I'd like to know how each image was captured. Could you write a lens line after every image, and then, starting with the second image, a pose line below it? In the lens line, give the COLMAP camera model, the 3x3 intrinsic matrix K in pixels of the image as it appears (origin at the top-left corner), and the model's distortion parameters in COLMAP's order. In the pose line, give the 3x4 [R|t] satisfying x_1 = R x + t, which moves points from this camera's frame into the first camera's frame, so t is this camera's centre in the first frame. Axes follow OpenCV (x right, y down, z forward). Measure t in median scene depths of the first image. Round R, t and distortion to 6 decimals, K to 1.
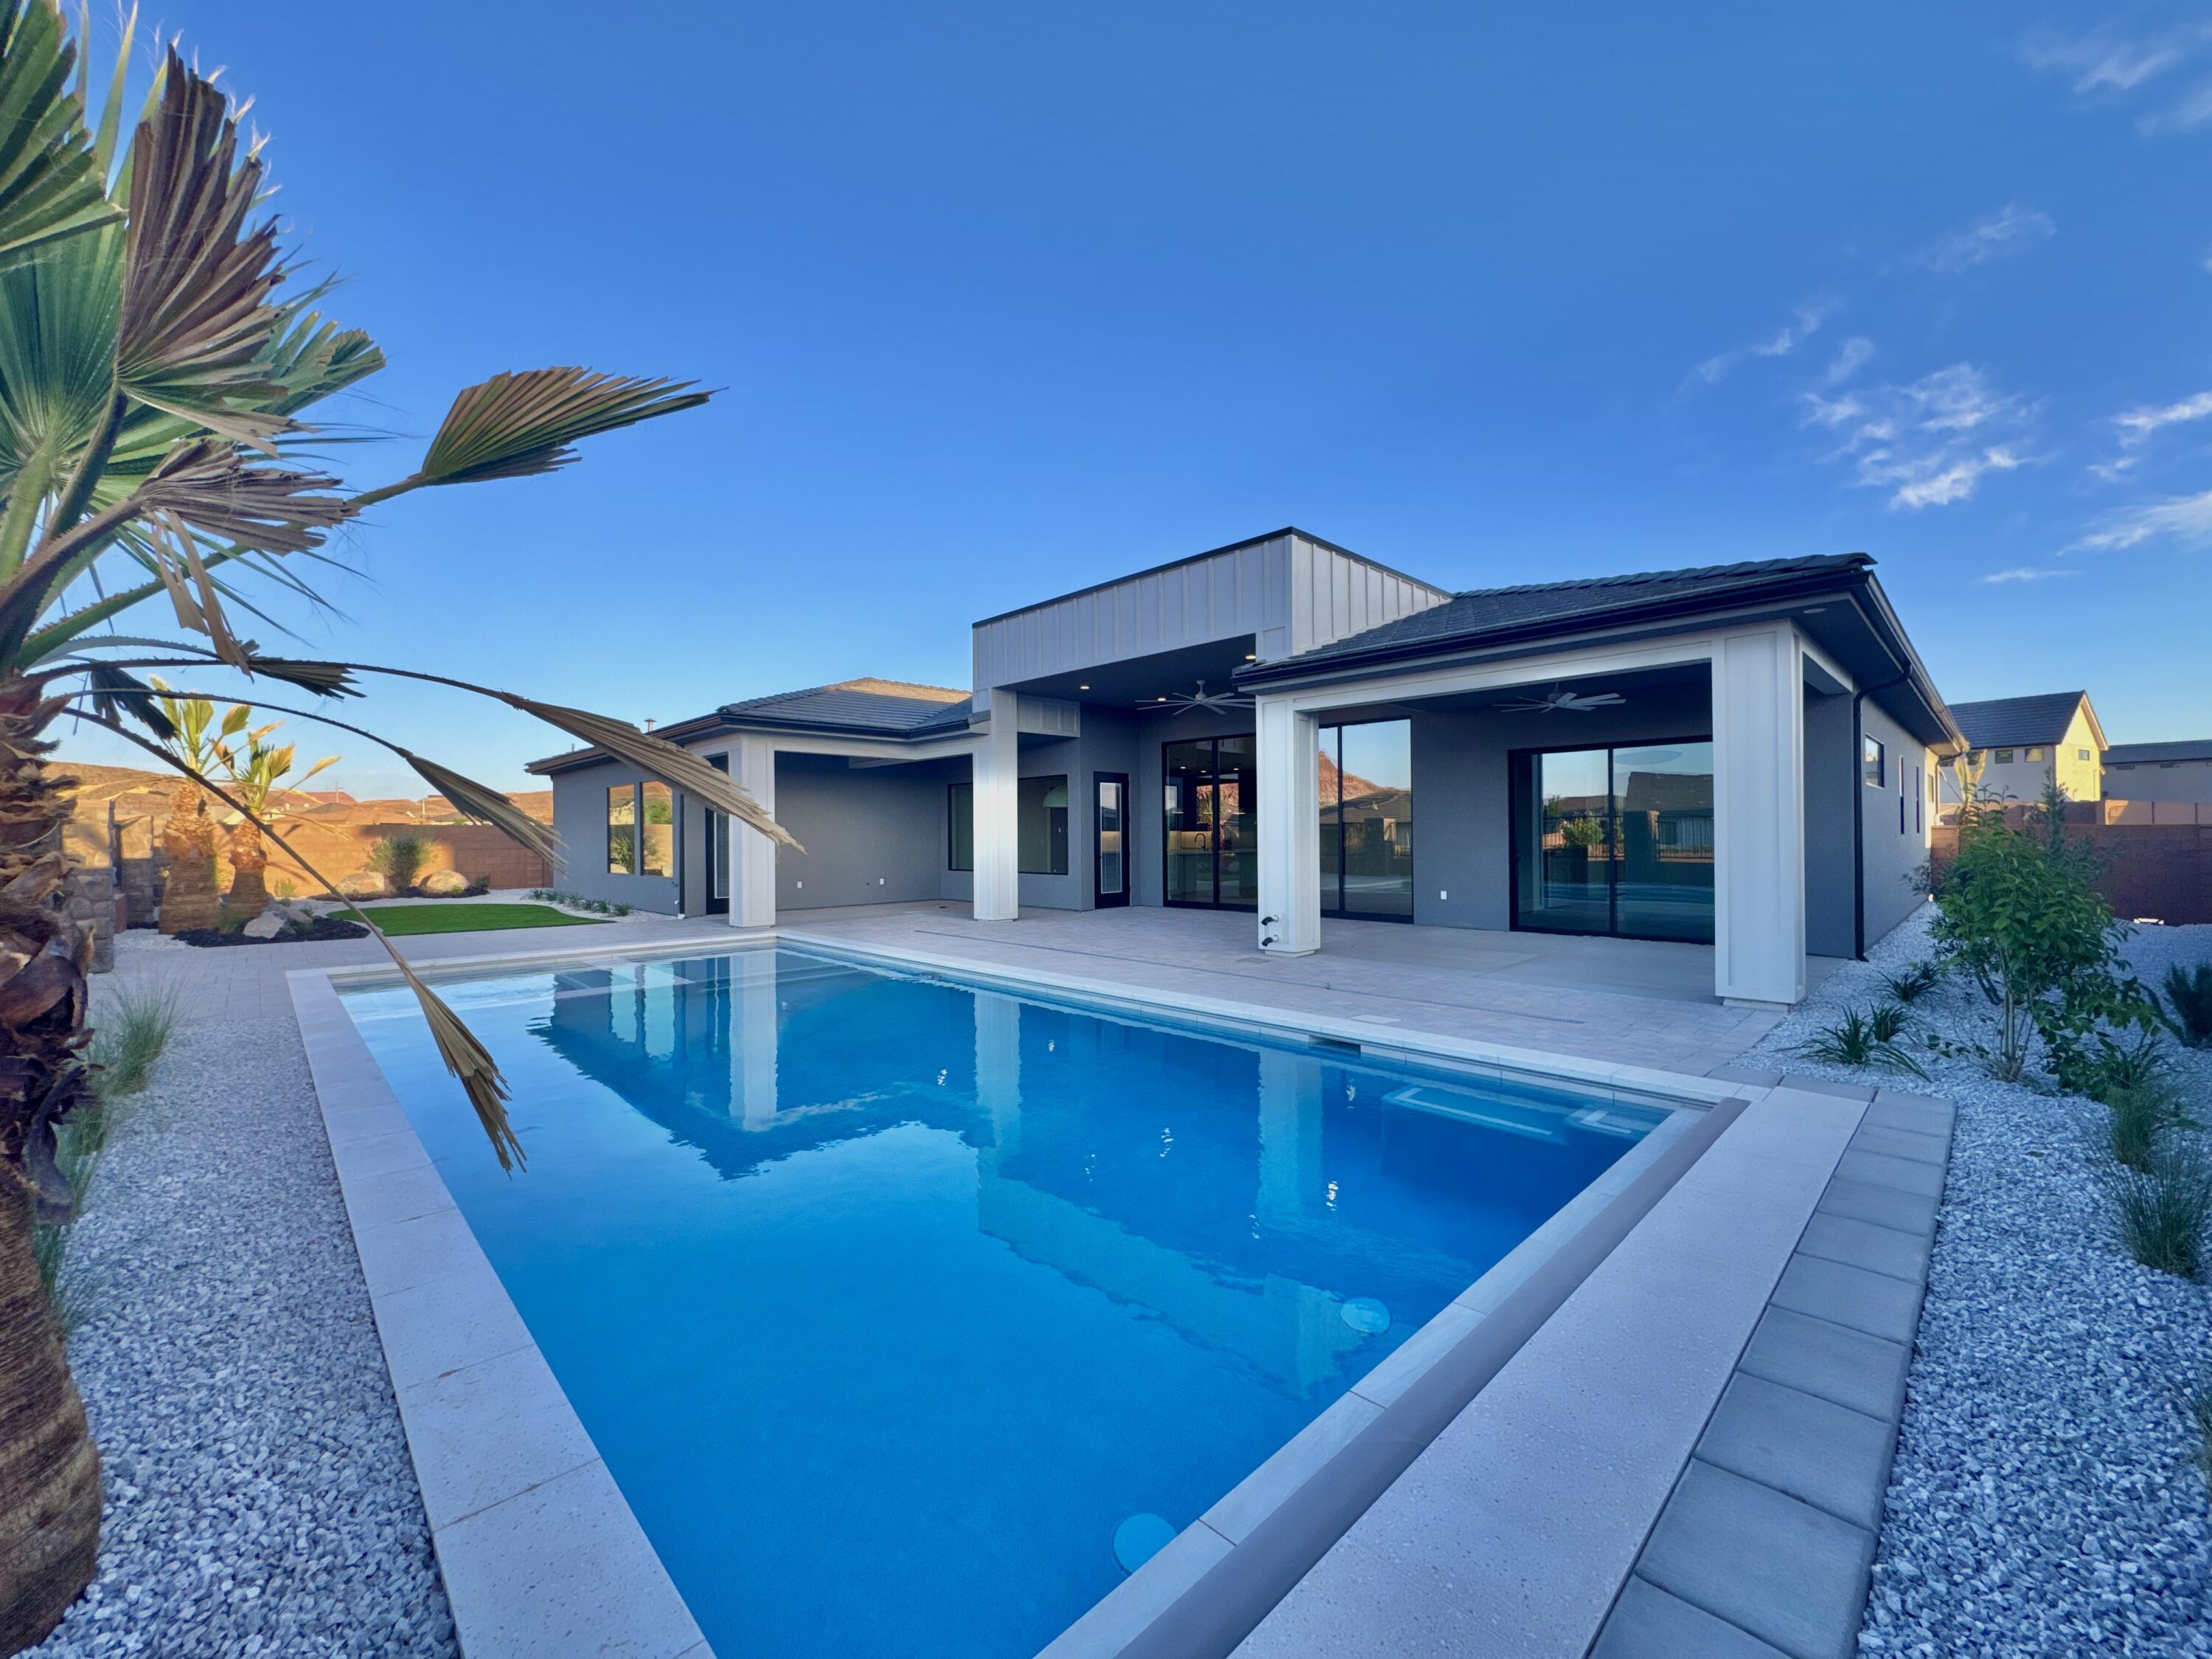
lens RADIAL K [[876.7, 0, 1106.9], [0, 876.7, 832.3], [0, 0, 1]] dist [-0.003439, 0.000408]
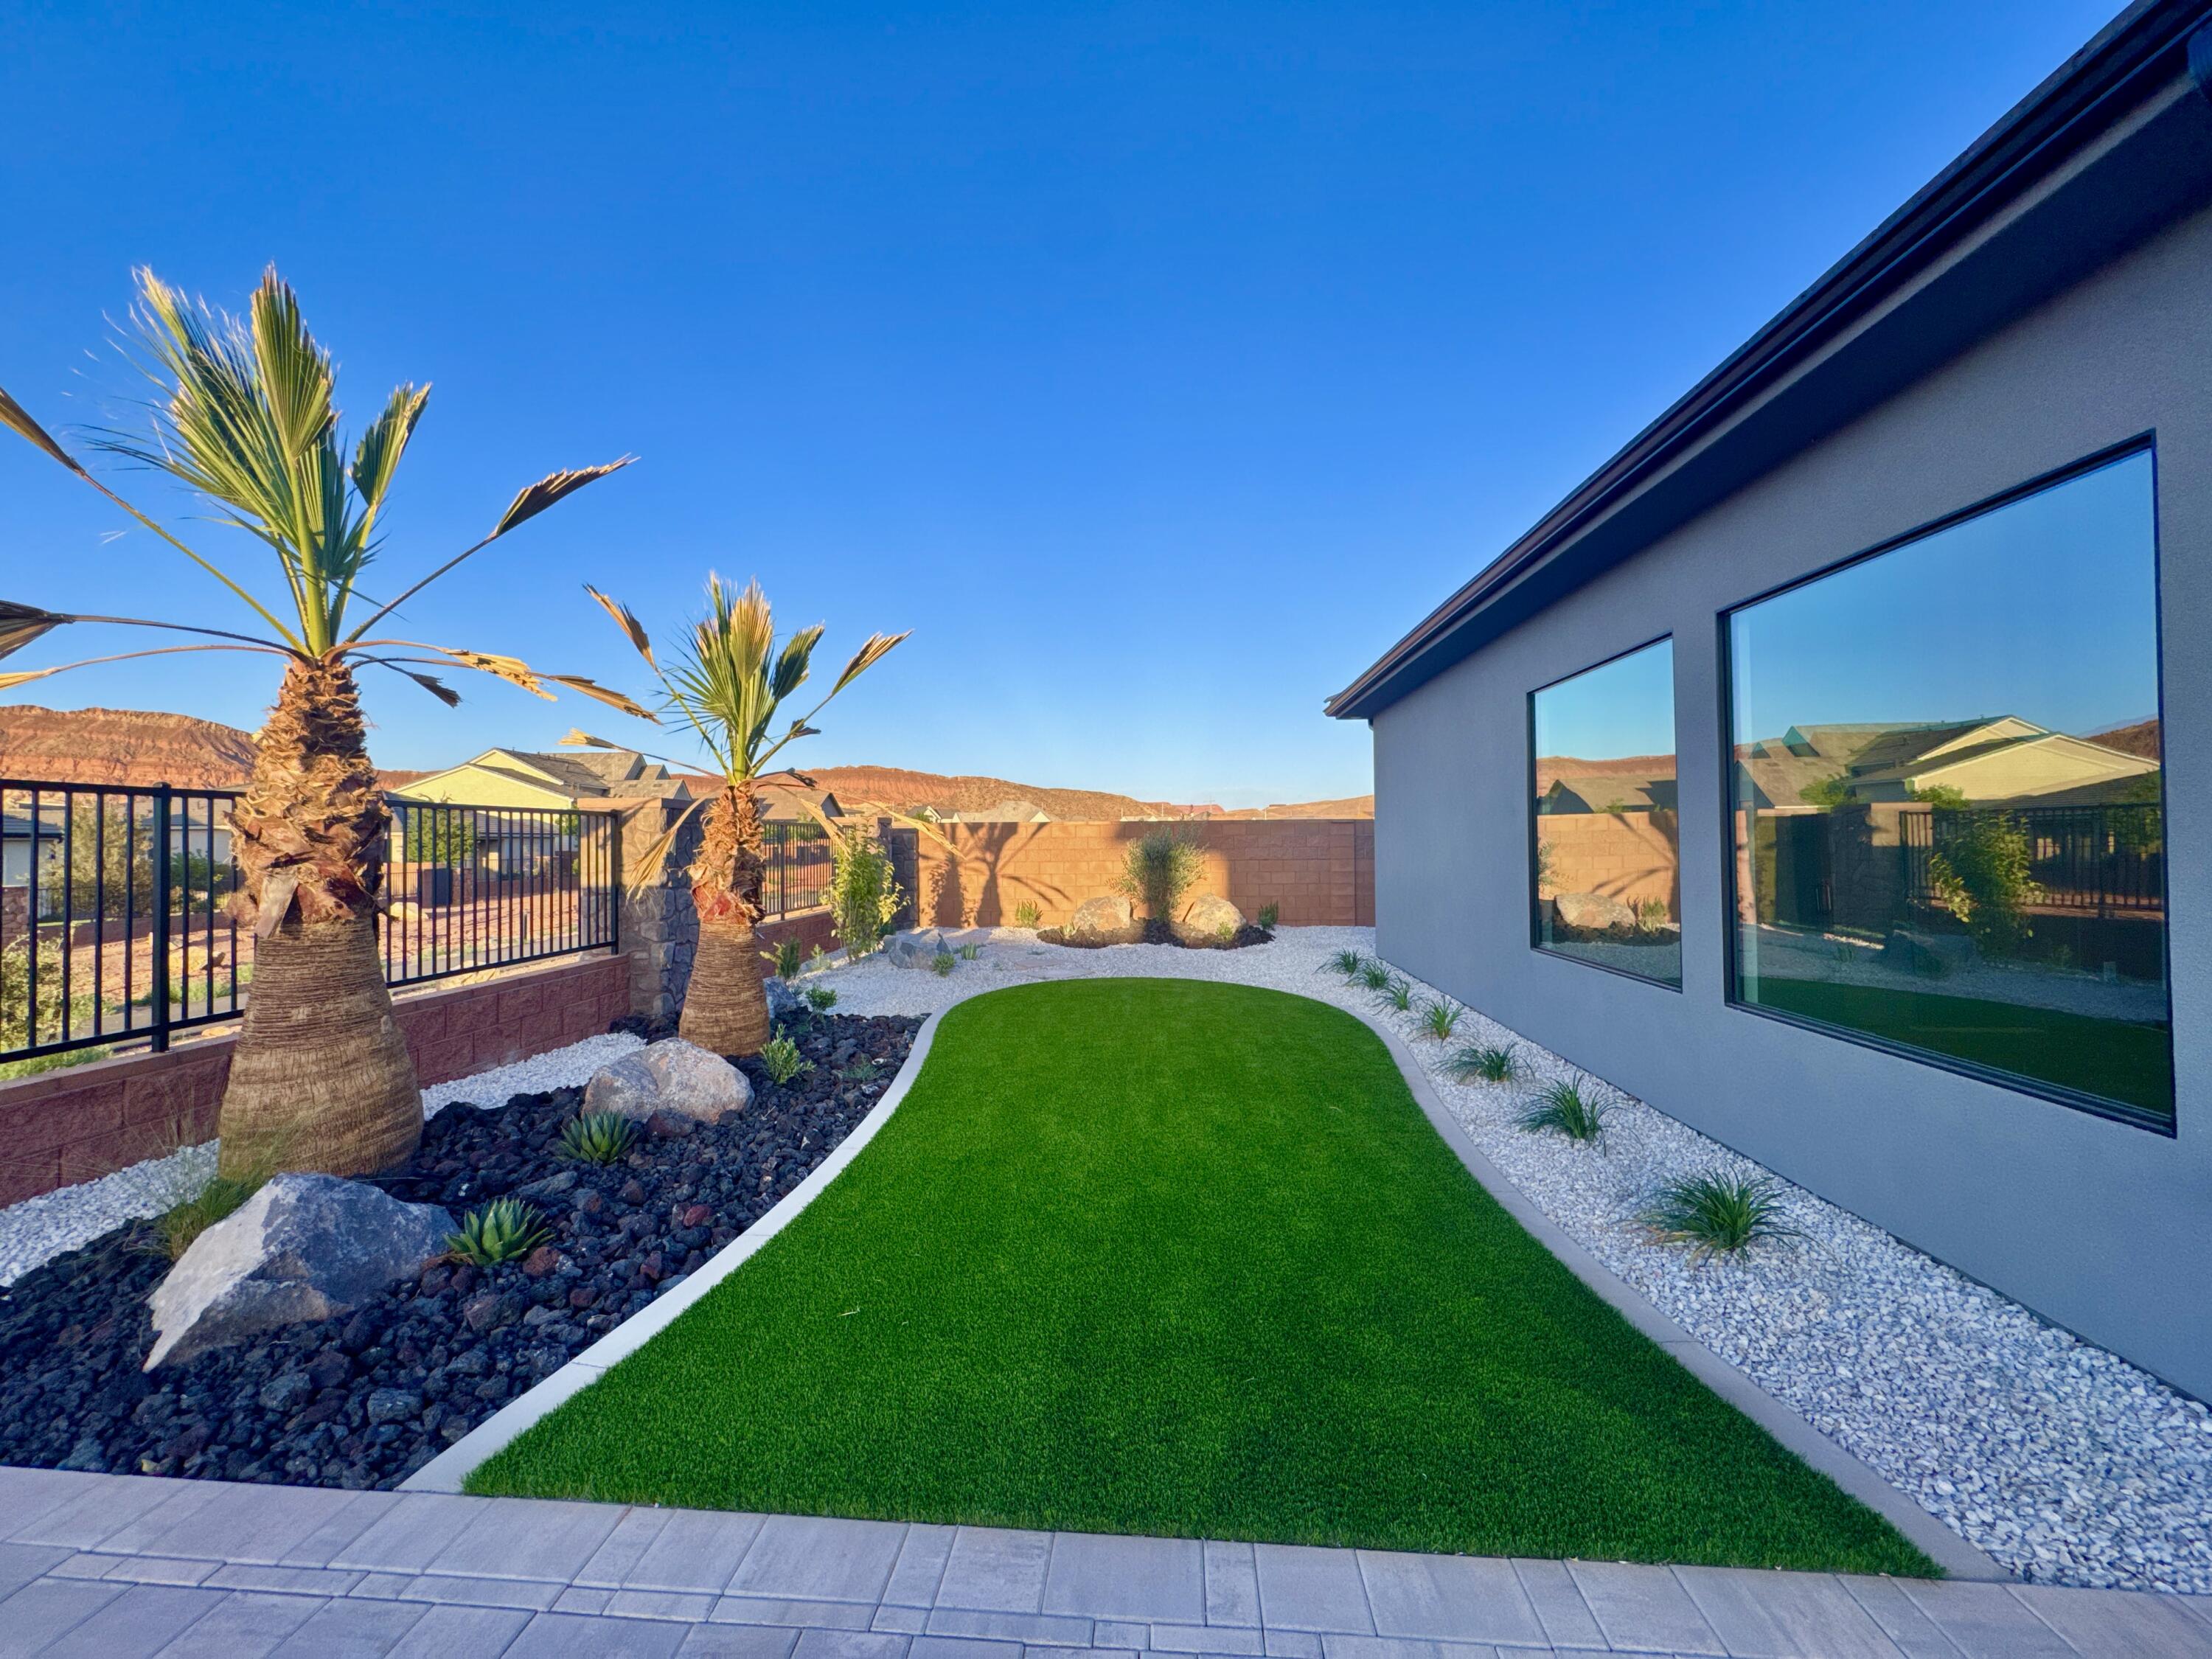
lens RADIAL K [[876.7, 0, 1104.3], [0, 876.7, 830.5], [0, 0, 1]] dist [-0.003439, 0.000408]
pose [[0.670063, -0.005513, -0.742284, -0.366816], [0.000713, 0.999977, -0.006784, 0.002235], [0.742304, 0.004016, 0.670052, 0.552421]]
